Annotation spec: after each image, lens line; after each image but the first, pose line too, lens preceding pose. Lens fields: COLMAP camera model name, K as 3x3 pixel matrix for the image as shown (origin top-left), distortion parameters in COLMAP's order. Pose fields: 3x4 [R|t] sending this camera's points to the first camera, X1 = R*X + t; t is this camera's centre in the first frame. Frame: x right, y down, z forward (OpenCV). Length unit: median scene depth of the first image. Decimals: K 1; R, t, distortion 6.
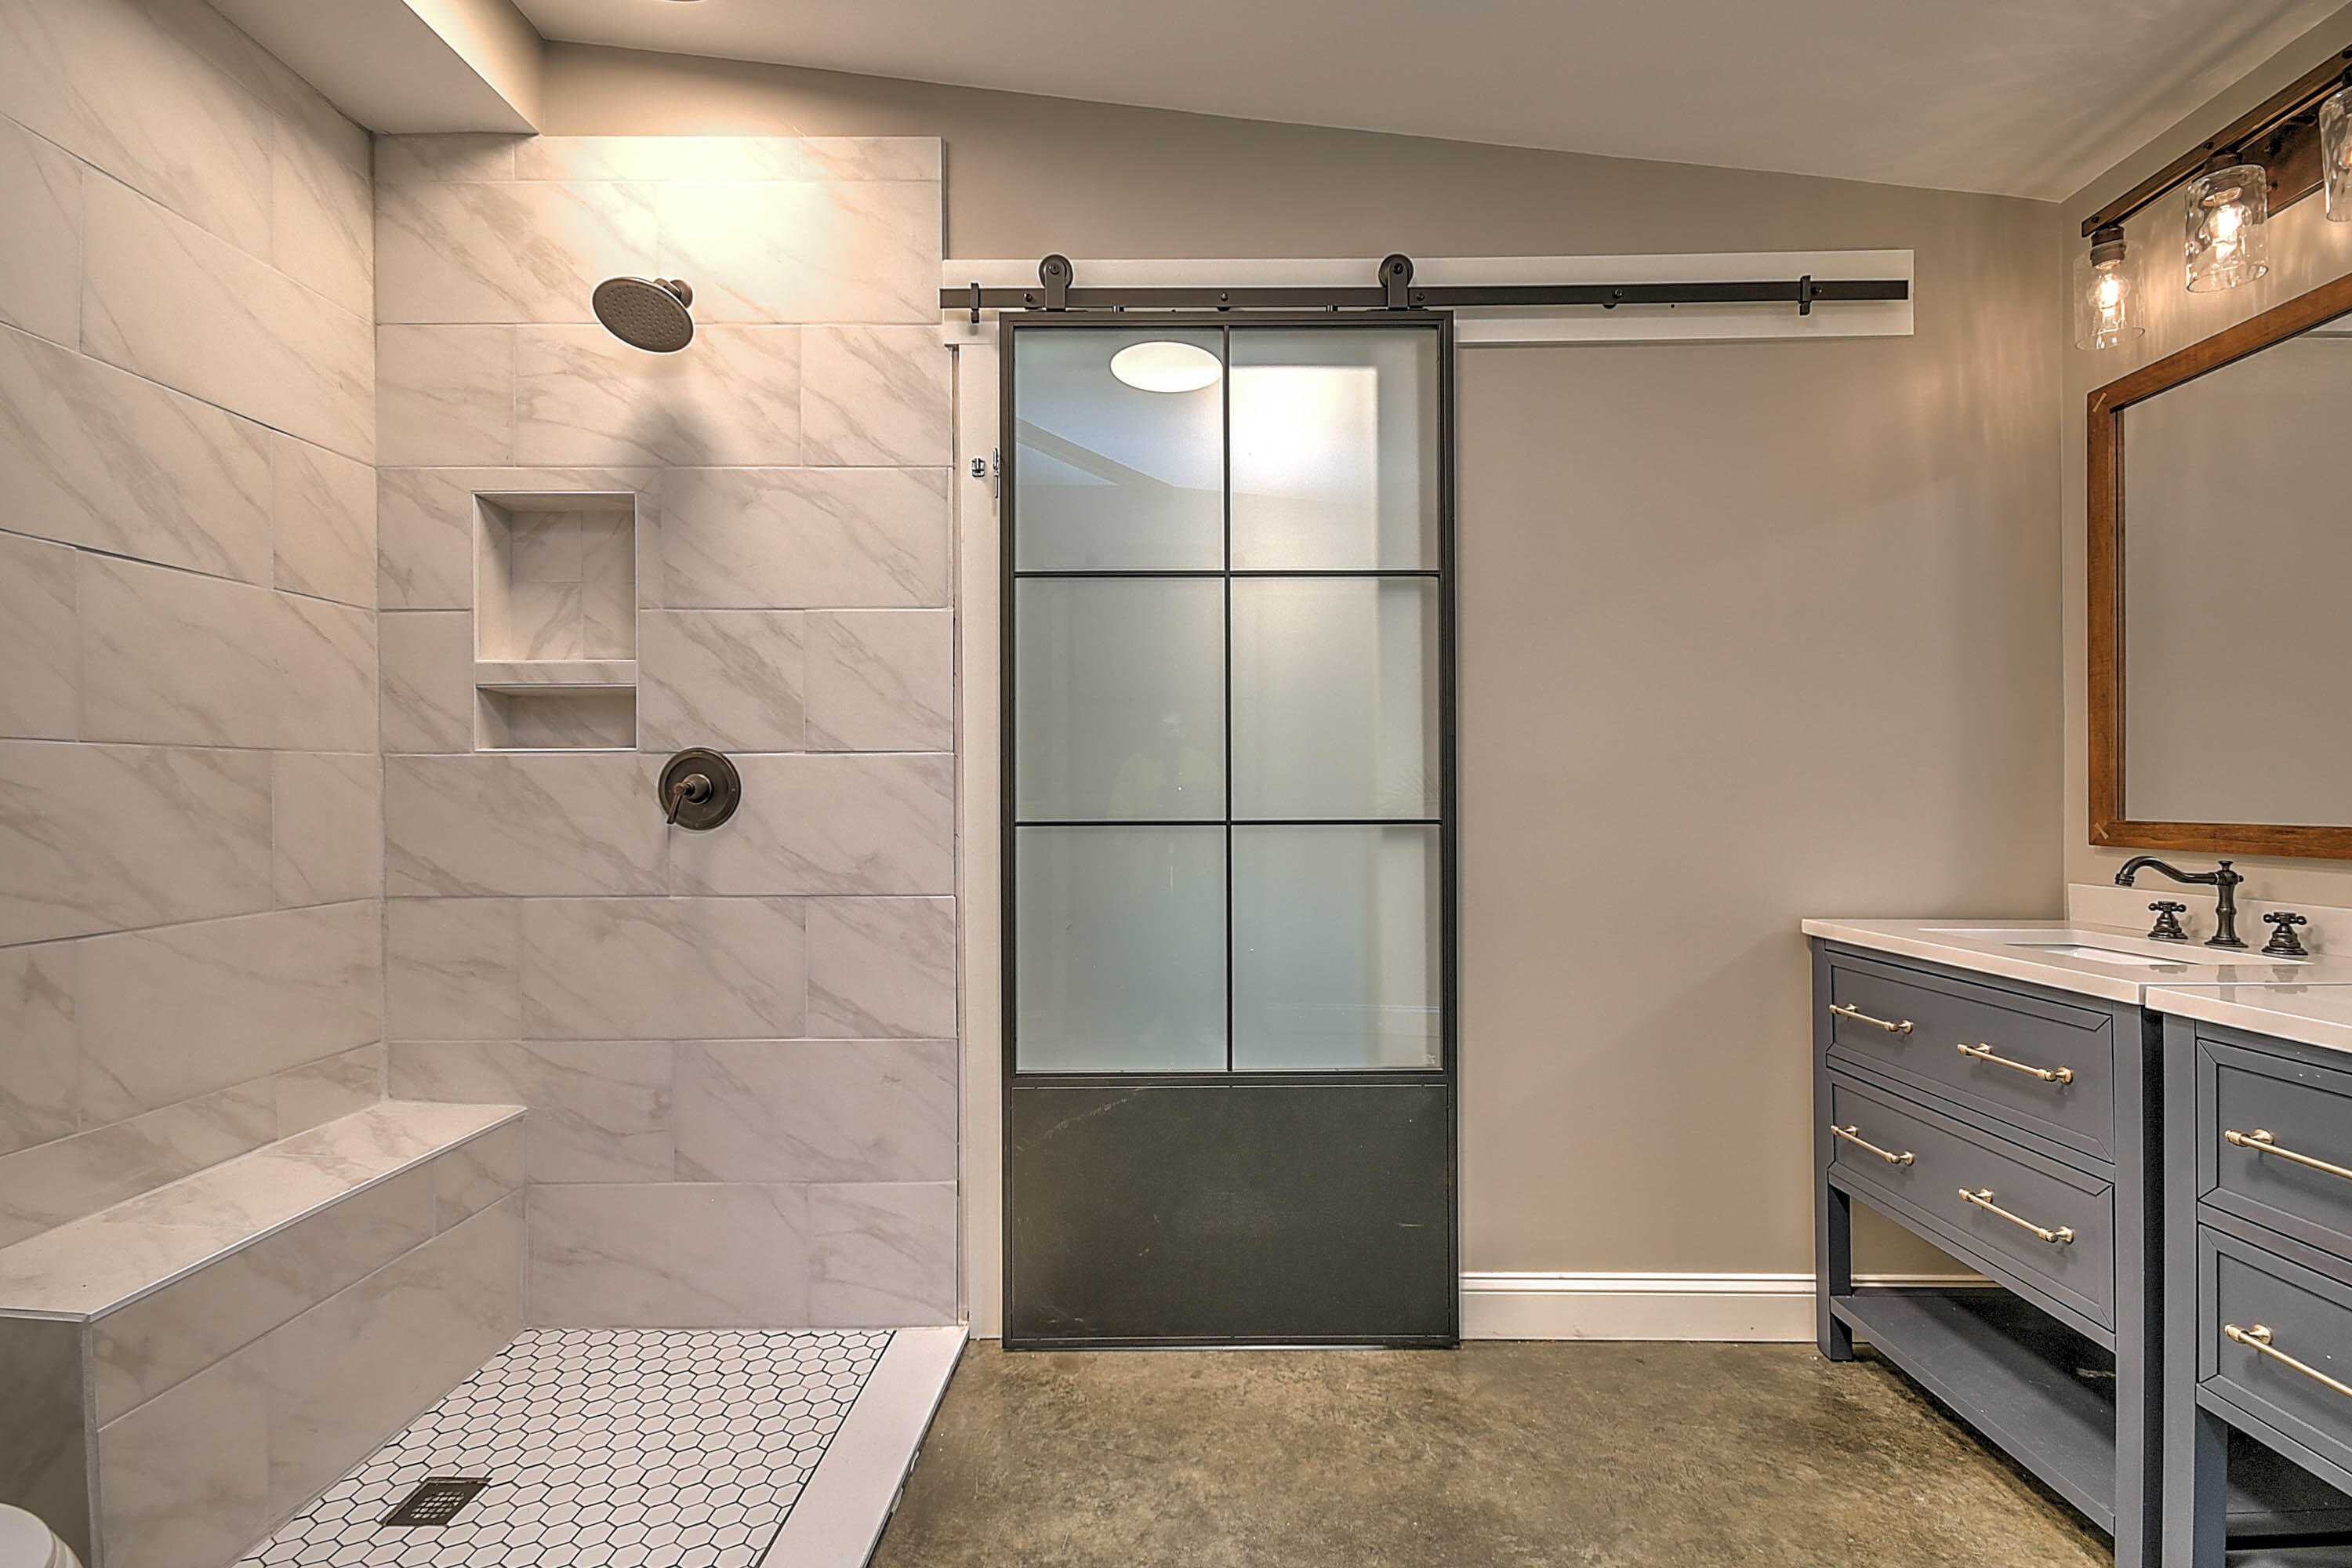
lens RADIAL K [[1026.9, 0, 1192.1], [0, 1026.9, 788.9], [0, 0, 1]] dist [0.022457, -0.015072]
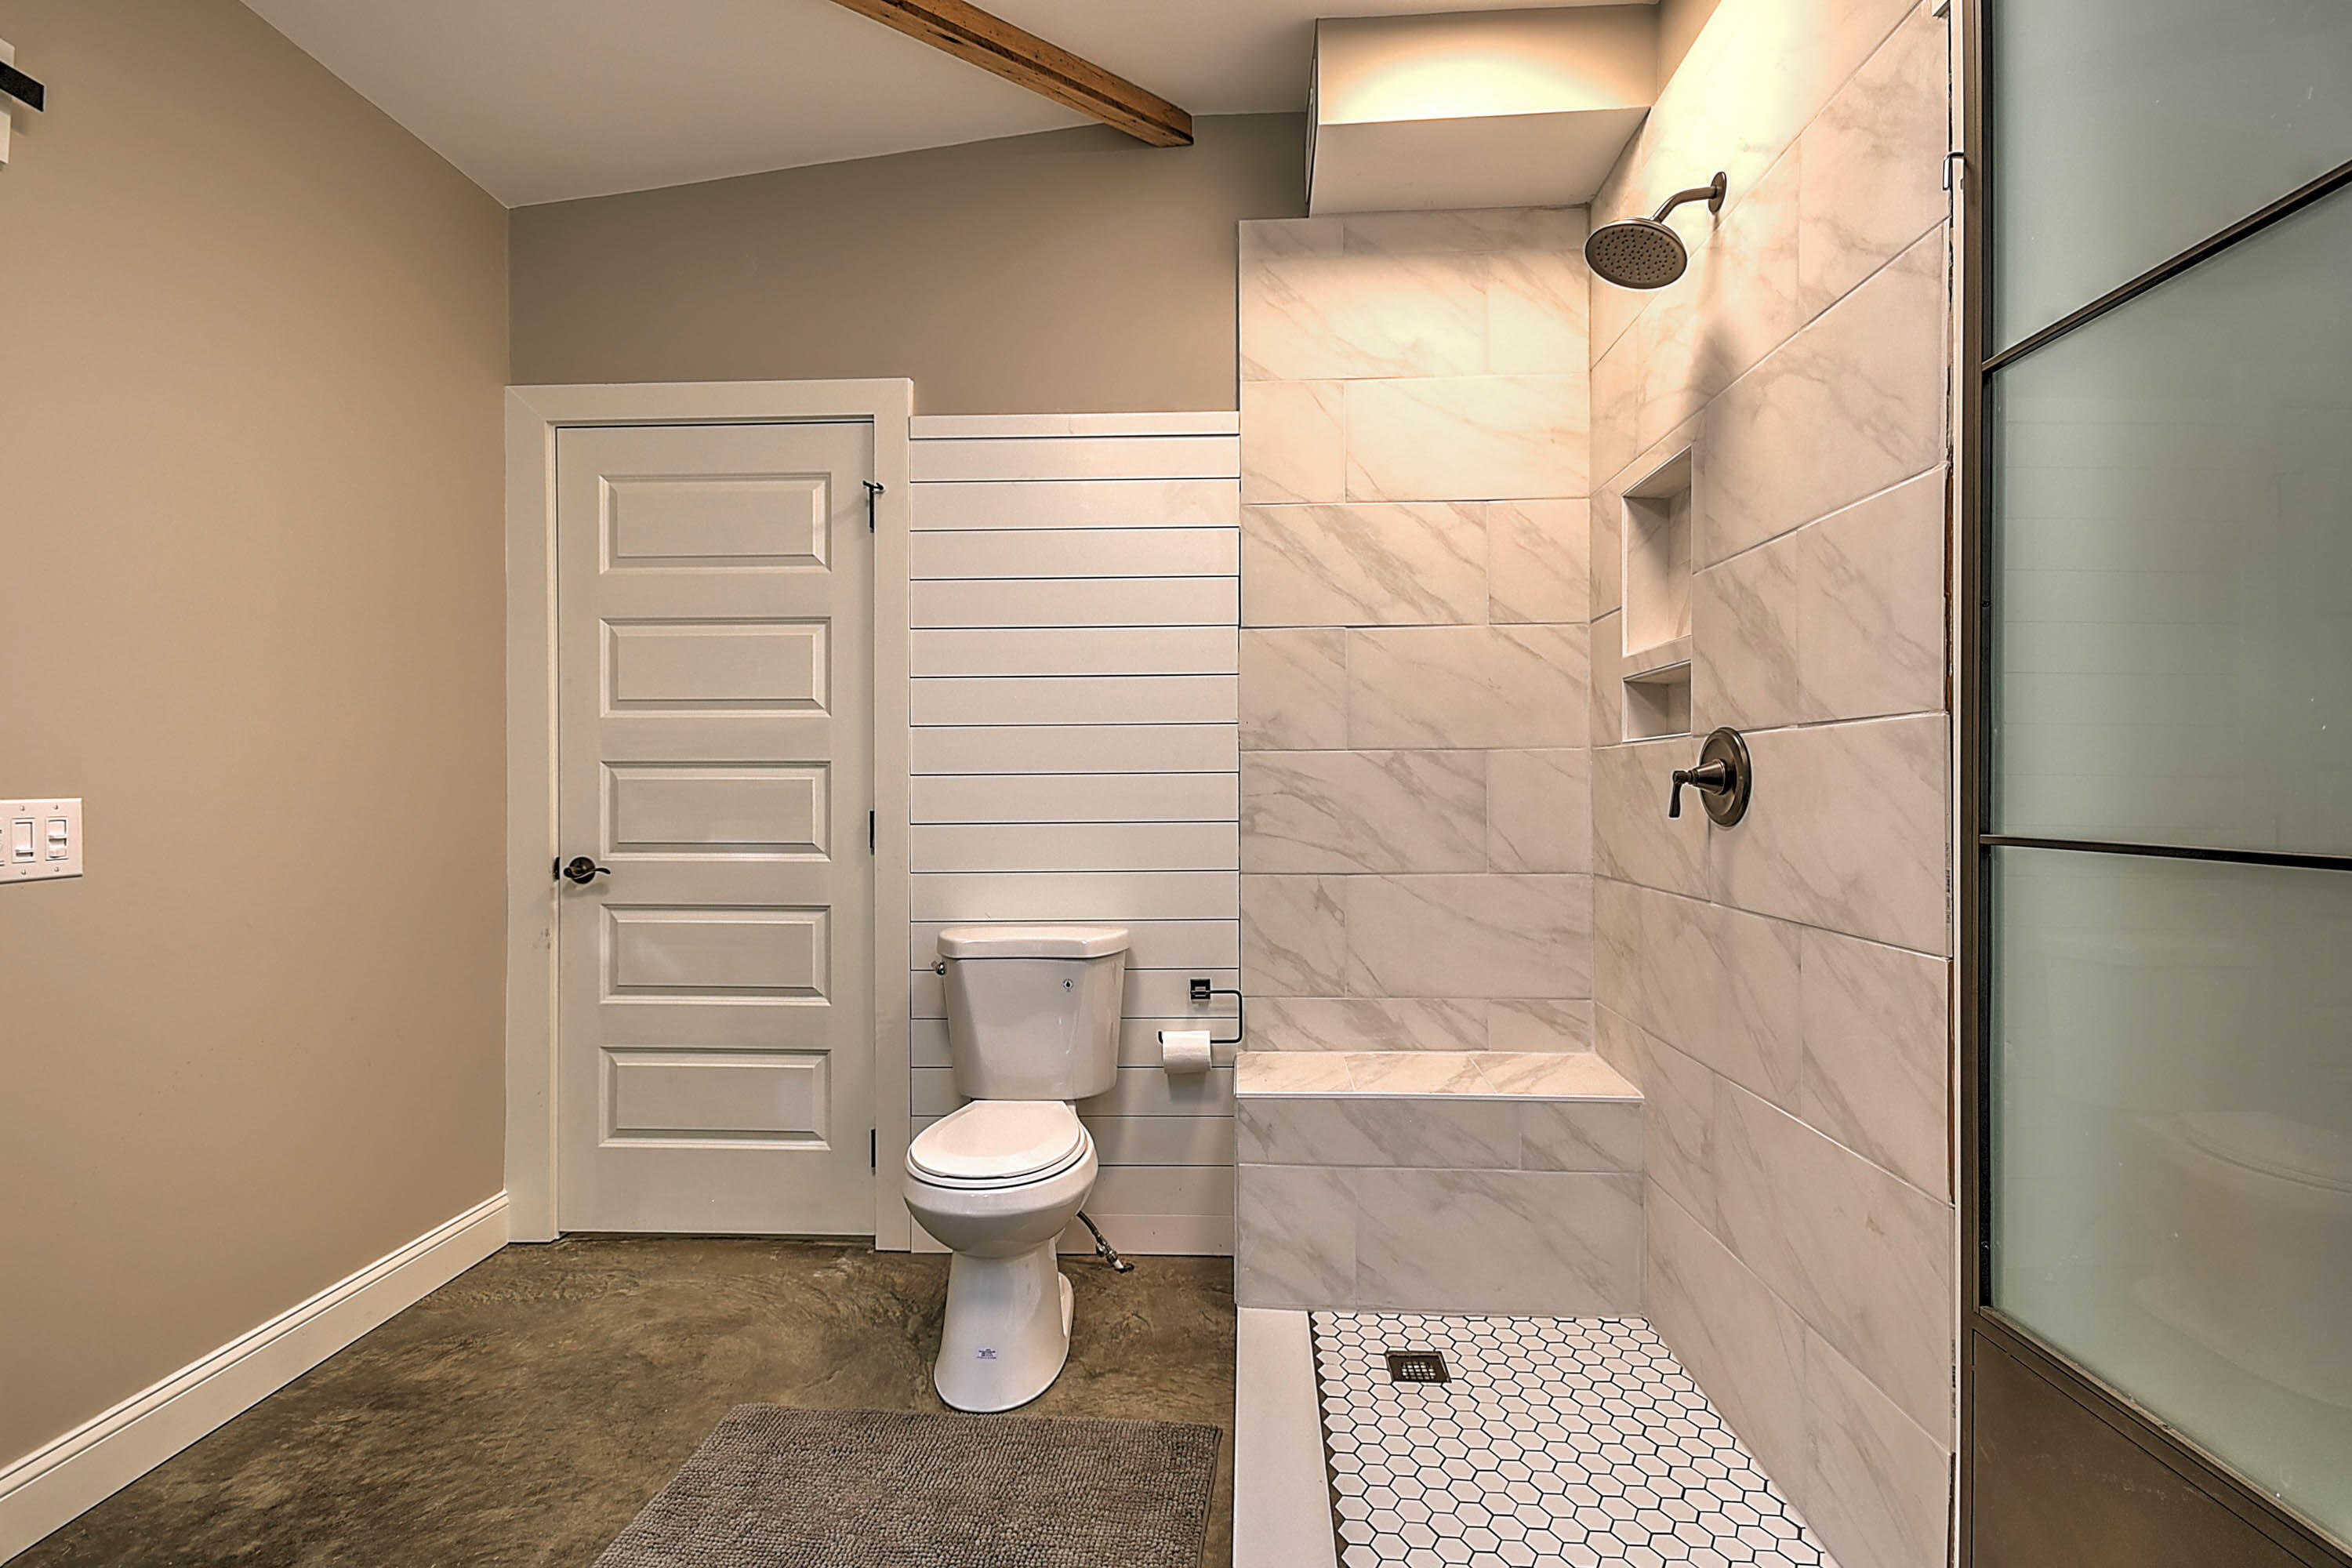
lens RADIAL K [[1036.4, 0, 1169.8], [0, 1036.4, 788.4], [0, 0, 1]] dist [0.000230, 0.012222]
pose [[-0.055279, 0.005480, -0.998456, 0.413344], [0.006644, 0.999965, 0.005121, 0.002128], [0.998449, -0.006350, -0.055313, 0.650500]]
